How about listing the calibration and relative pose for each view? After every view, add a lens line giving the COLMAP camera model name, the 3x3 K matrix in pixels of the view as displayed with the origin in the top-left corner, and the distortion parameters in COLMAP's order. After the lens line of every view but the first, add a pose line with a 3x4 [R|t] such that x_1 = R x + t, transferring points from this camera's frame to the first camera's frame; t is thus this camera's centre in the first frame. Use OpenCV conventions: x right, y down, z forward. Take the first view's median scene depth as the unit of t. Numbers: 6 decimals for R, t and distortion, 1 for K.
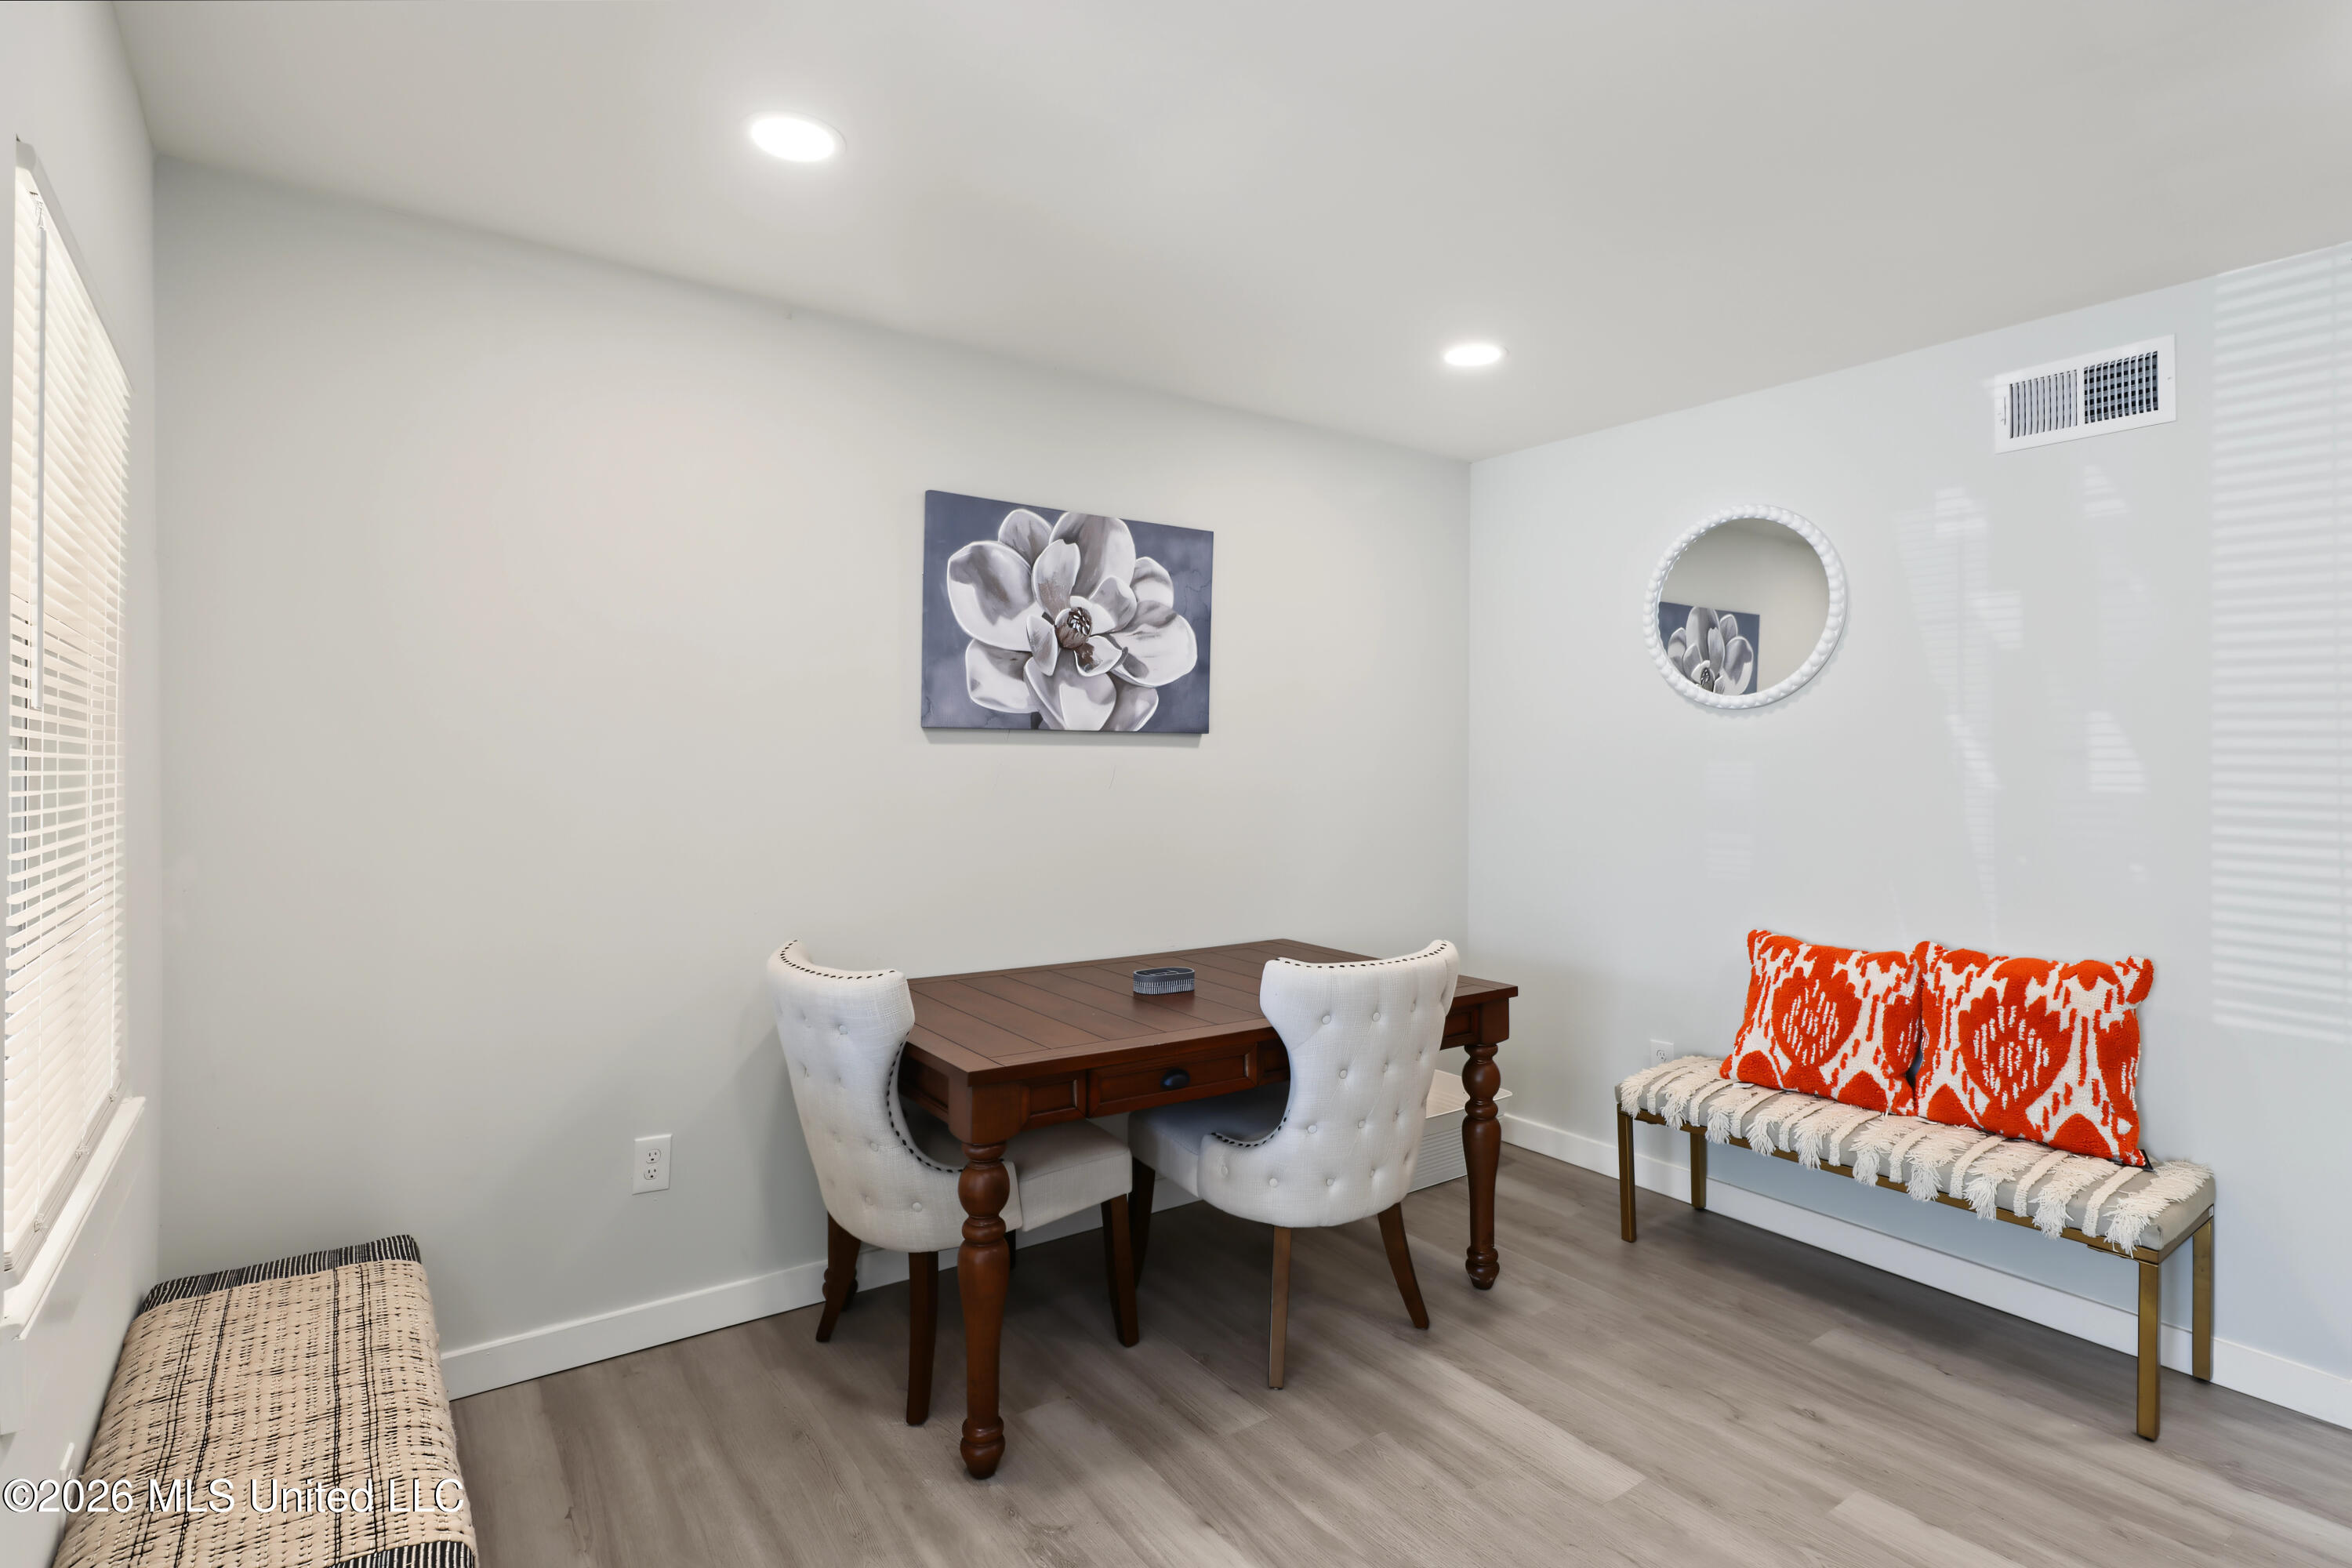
lens RADIAL K [[1192.7, 0, 1139.8], [0, 1192.7, 762.0], [0, 0, 1]] dist [-0.000736, 0.000086]
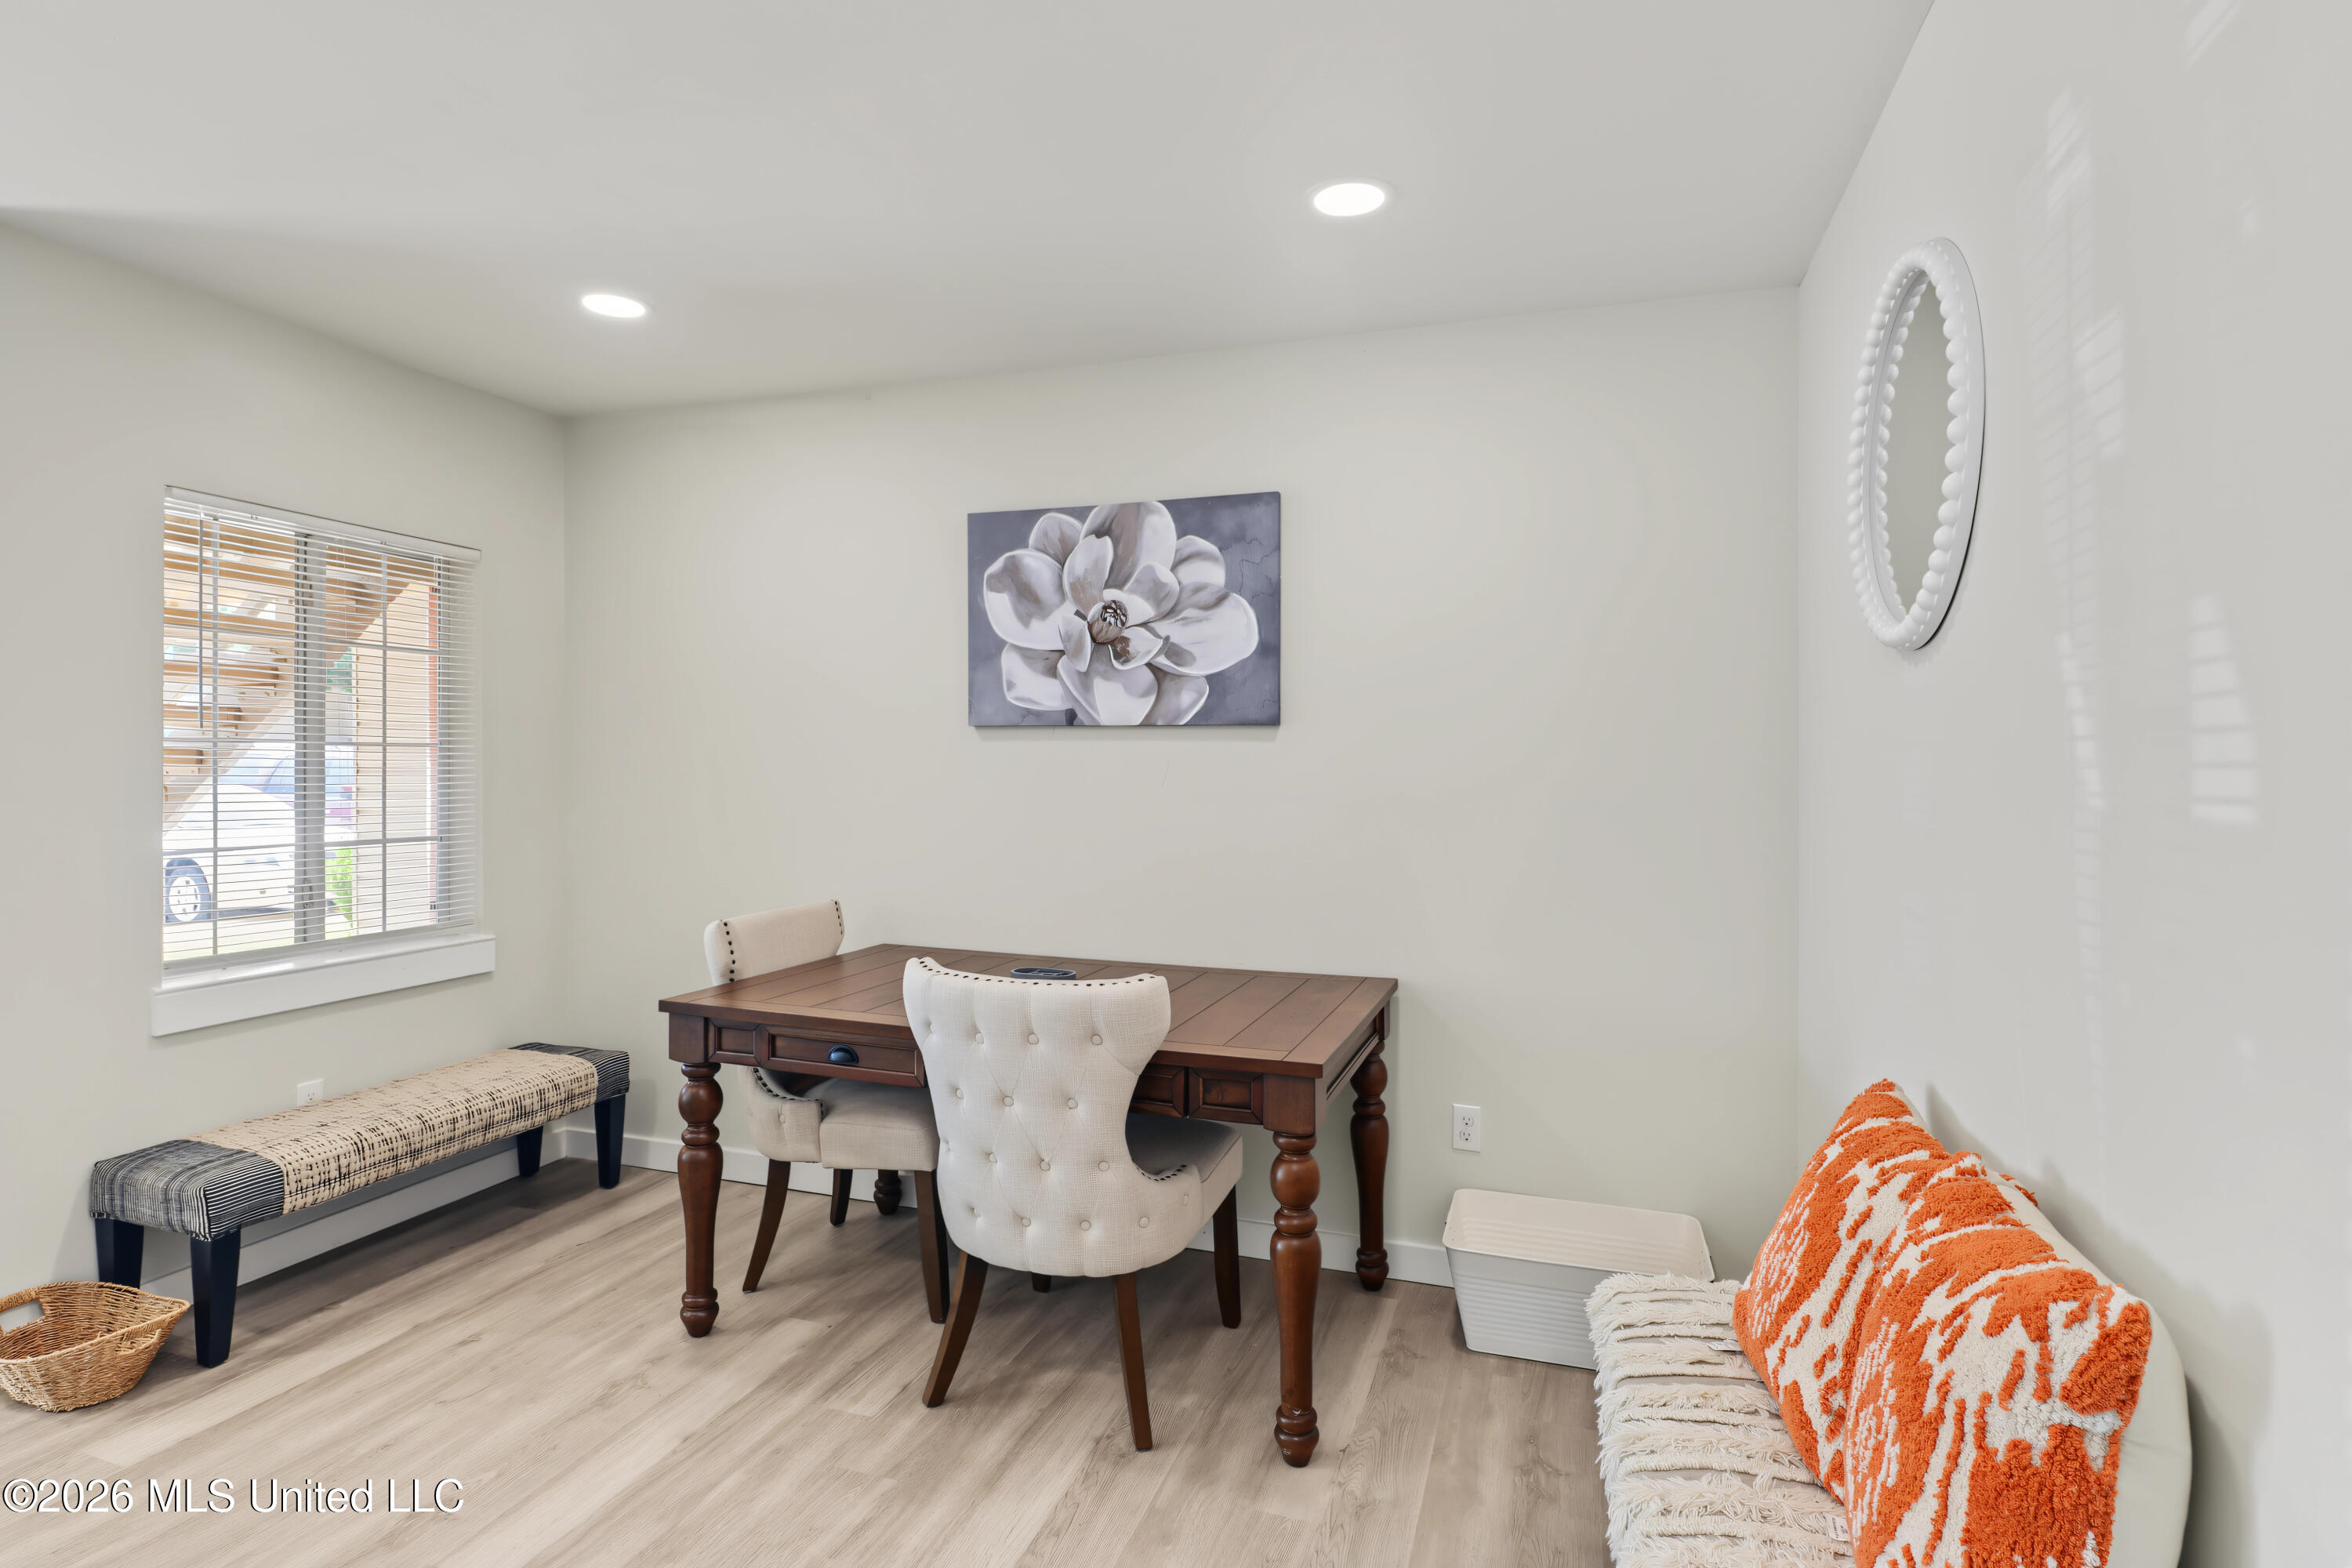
lens RADIAL K [[1192.7, 0, 1136.9], [0, 1192.7, 774.3], [0, 0, 1]] dist [-0.000736, 0.000086]
pose [[0.576344, 0.006719, -0.817179, 0.772205], [-0.003148, 0.999977, 0.006002, 0.007930], [0.817201, -0.000887, 0.576352, 0.453071]]
